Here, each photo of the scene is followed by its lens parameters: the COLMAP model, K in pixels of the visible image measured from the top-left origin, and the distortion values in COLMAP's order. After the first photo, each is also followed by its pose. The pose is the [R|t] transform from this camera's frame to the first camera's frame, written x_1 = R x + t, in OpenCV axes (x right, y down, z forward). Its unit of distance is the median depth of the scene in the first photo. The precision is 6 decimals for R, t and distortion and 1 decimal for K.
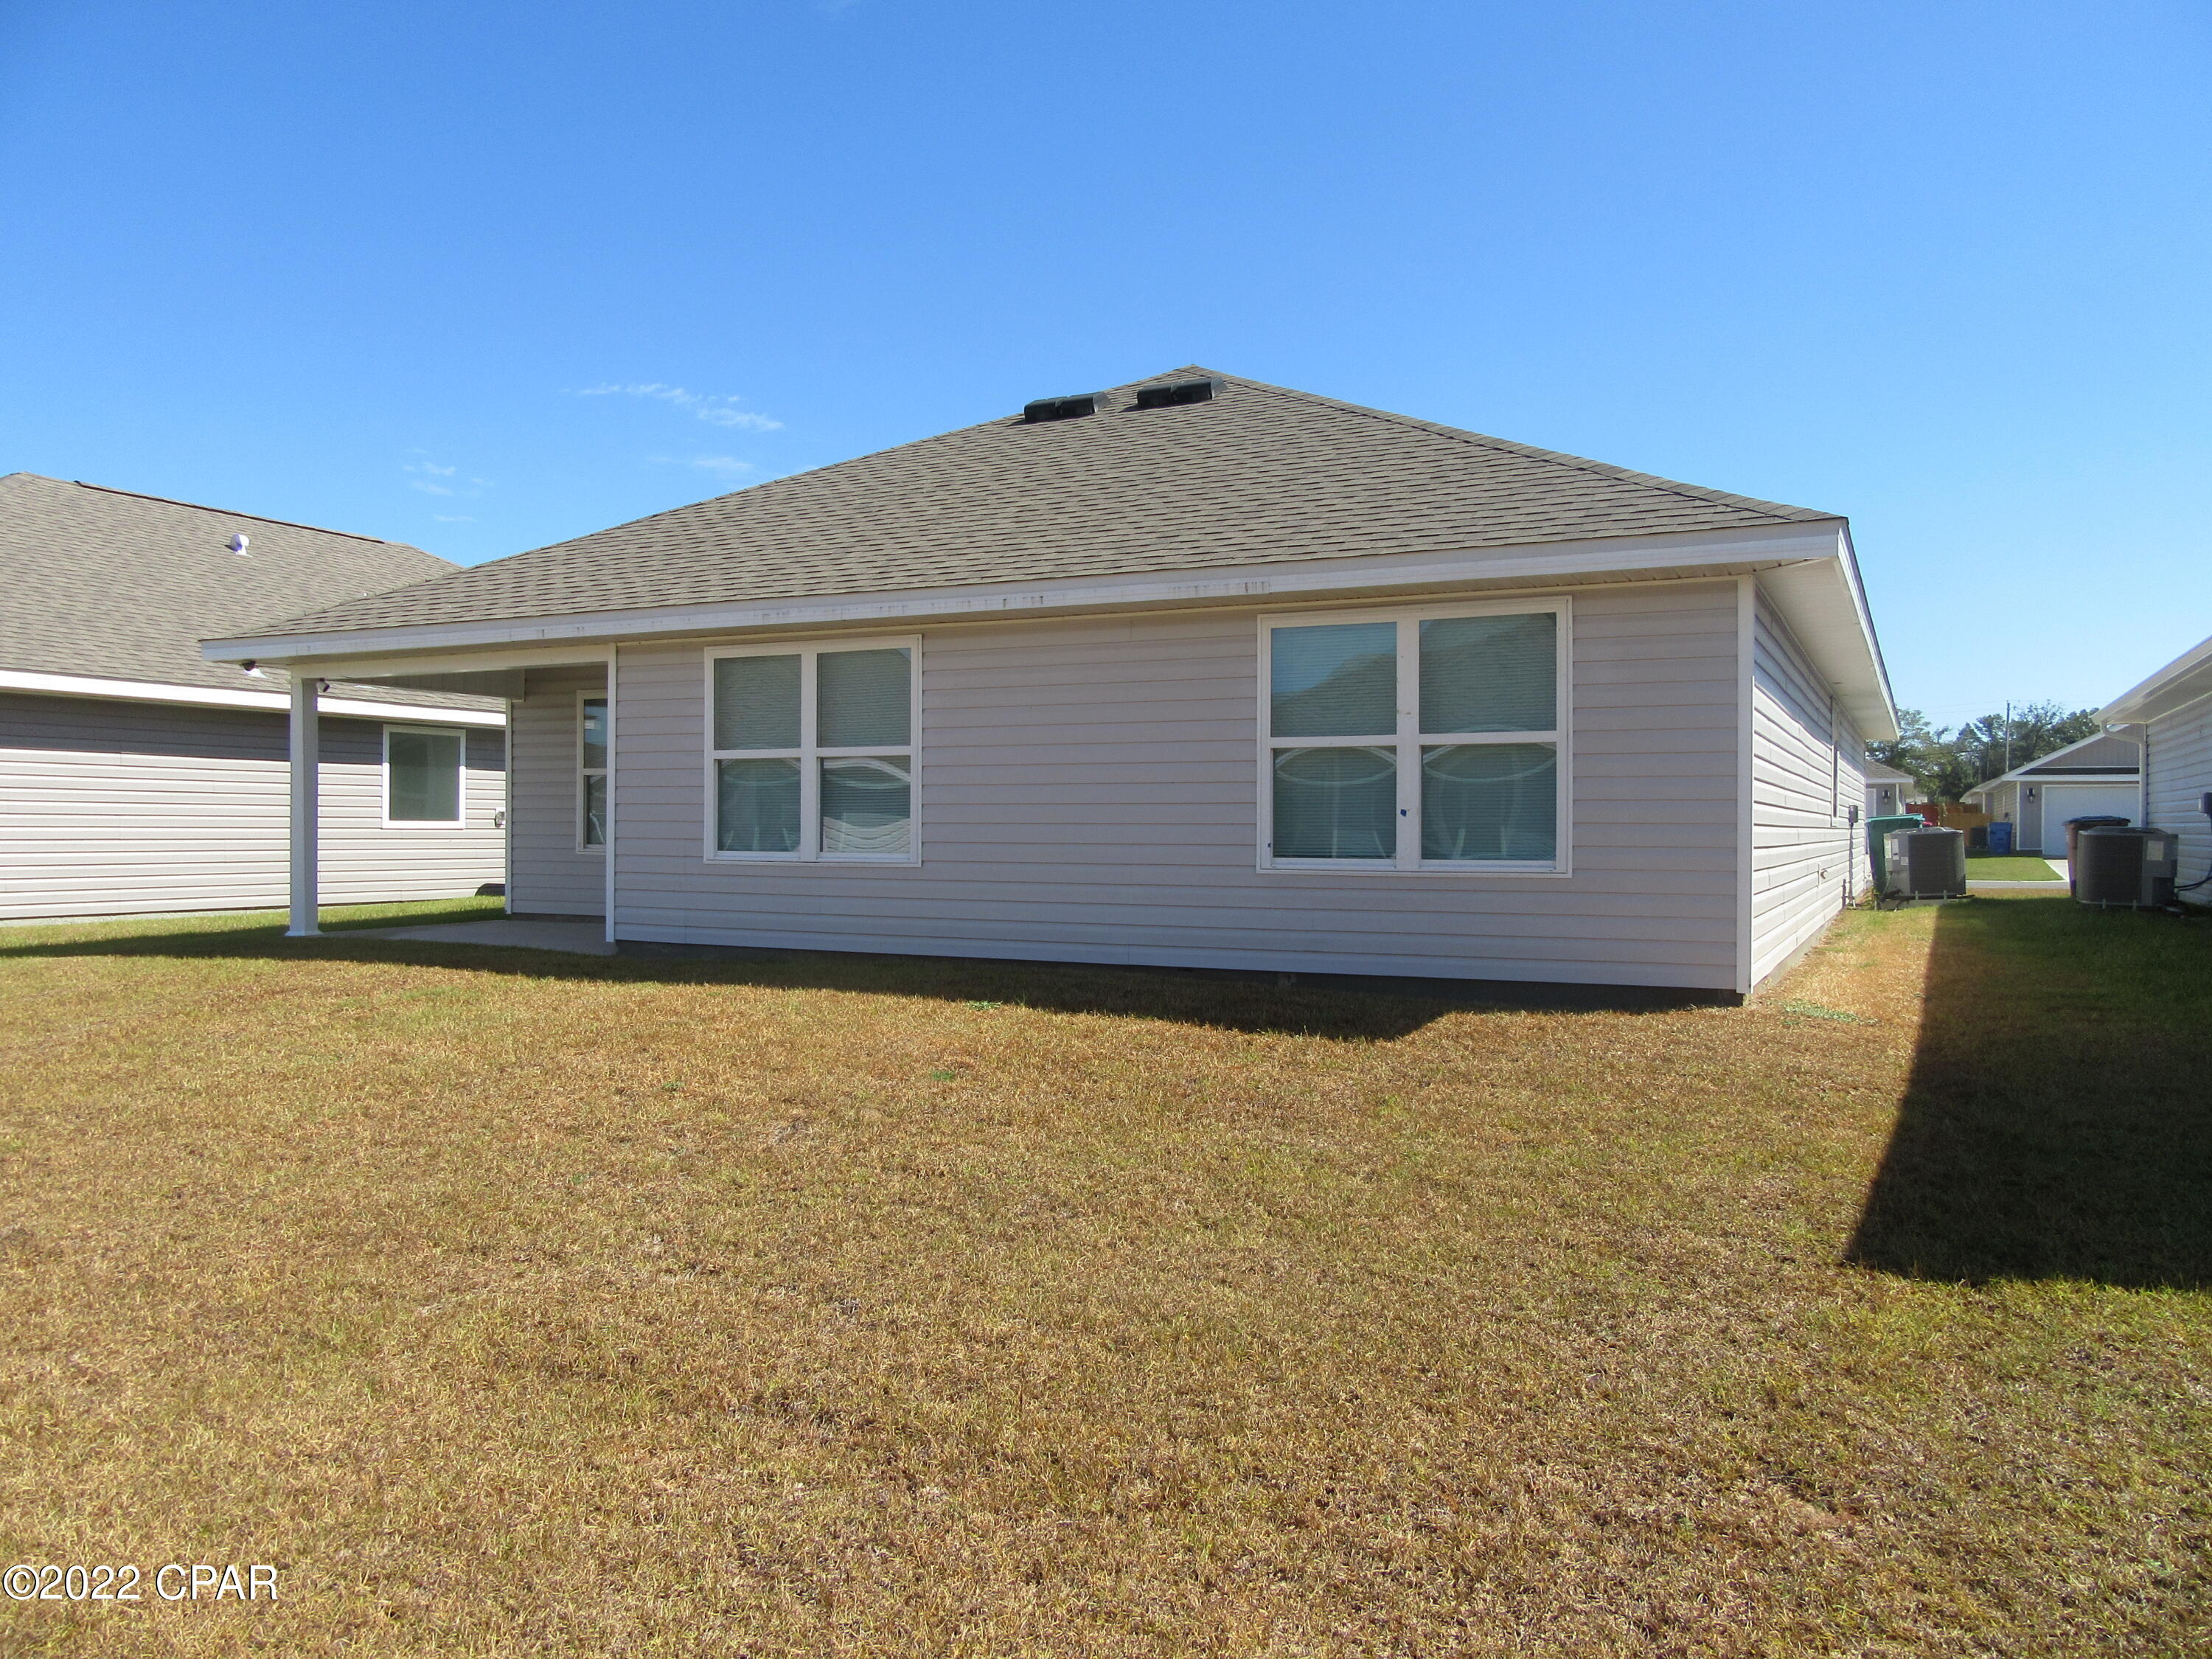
lens RADIAL K [[1630.1, 0, 1115.9], [0, 1630.1, 827.7], [0, 0, 1]] dist [-0.013462, 0.009090]
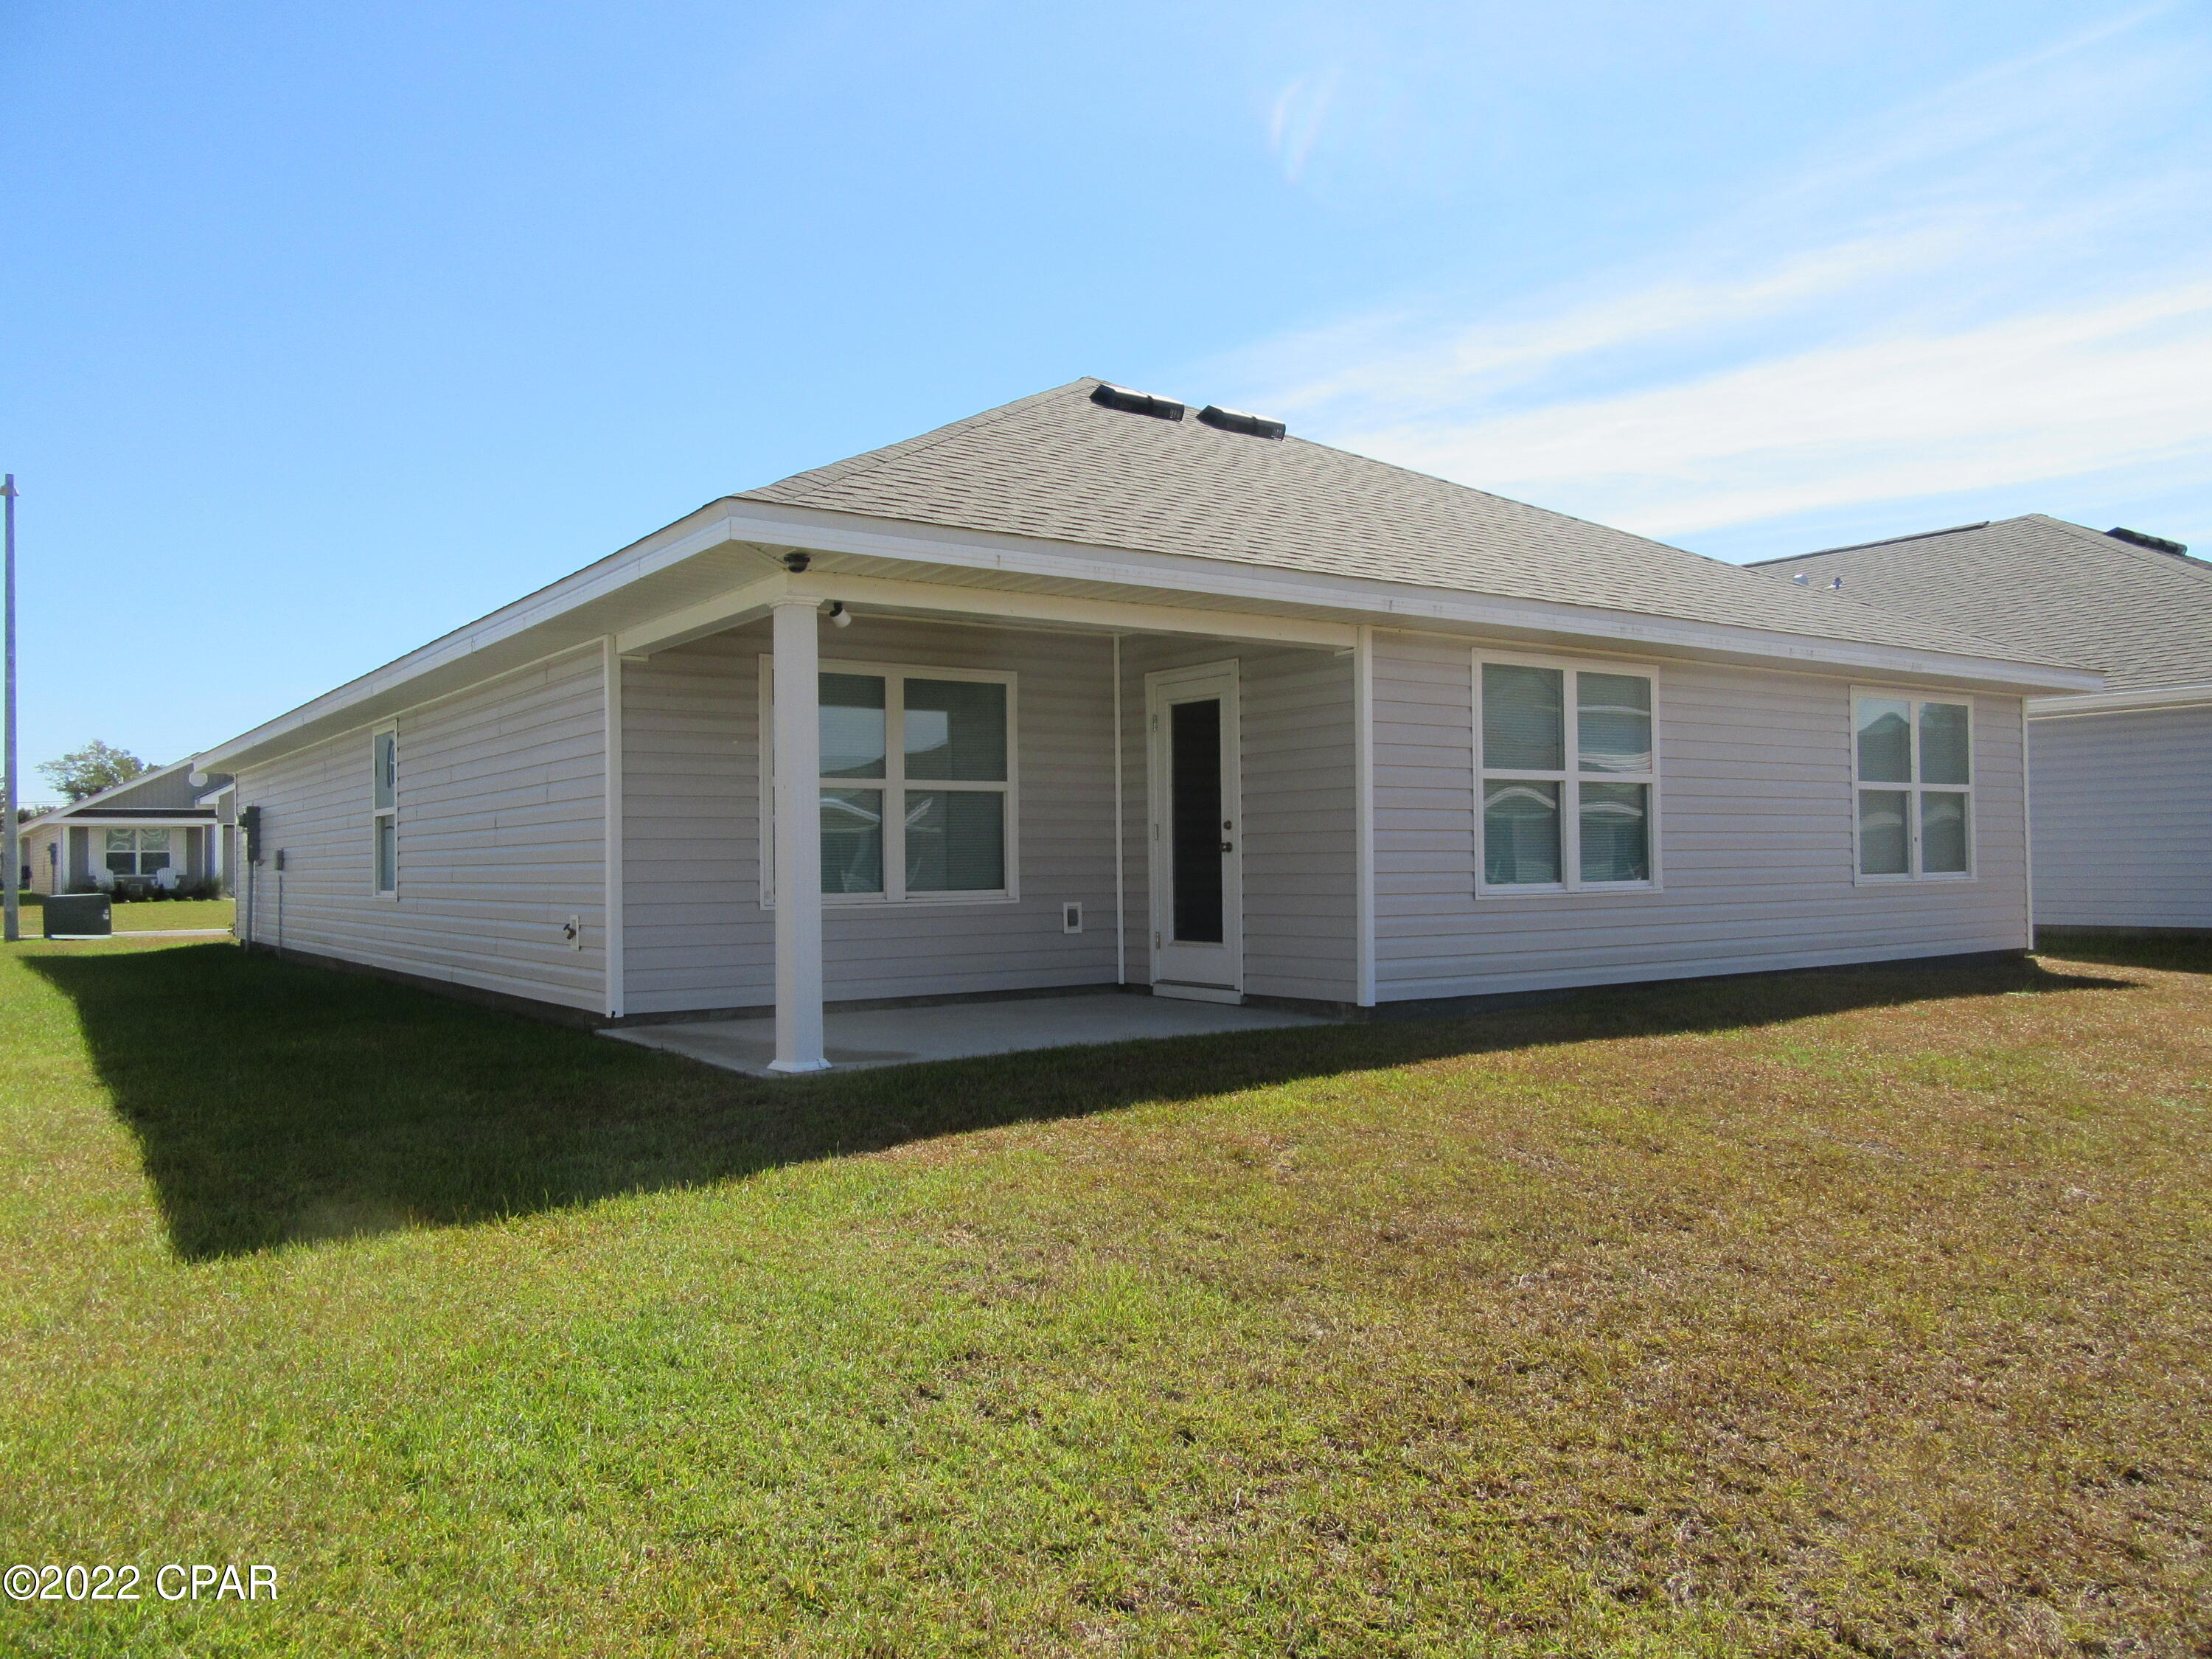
lens RADIAL K [[1630.1, 0, 1115.9], [0, 1630.1, 829.5], [0, 0, 1]] dist [-0.013462, 0.009090]
pose [[0.467676, 0.008652, 0.883858, -1.099852], [0.013903, 0.999756, -0.017142, -0.002949], [-0.883791, 0.020305, 0.467442, 0.768263]]
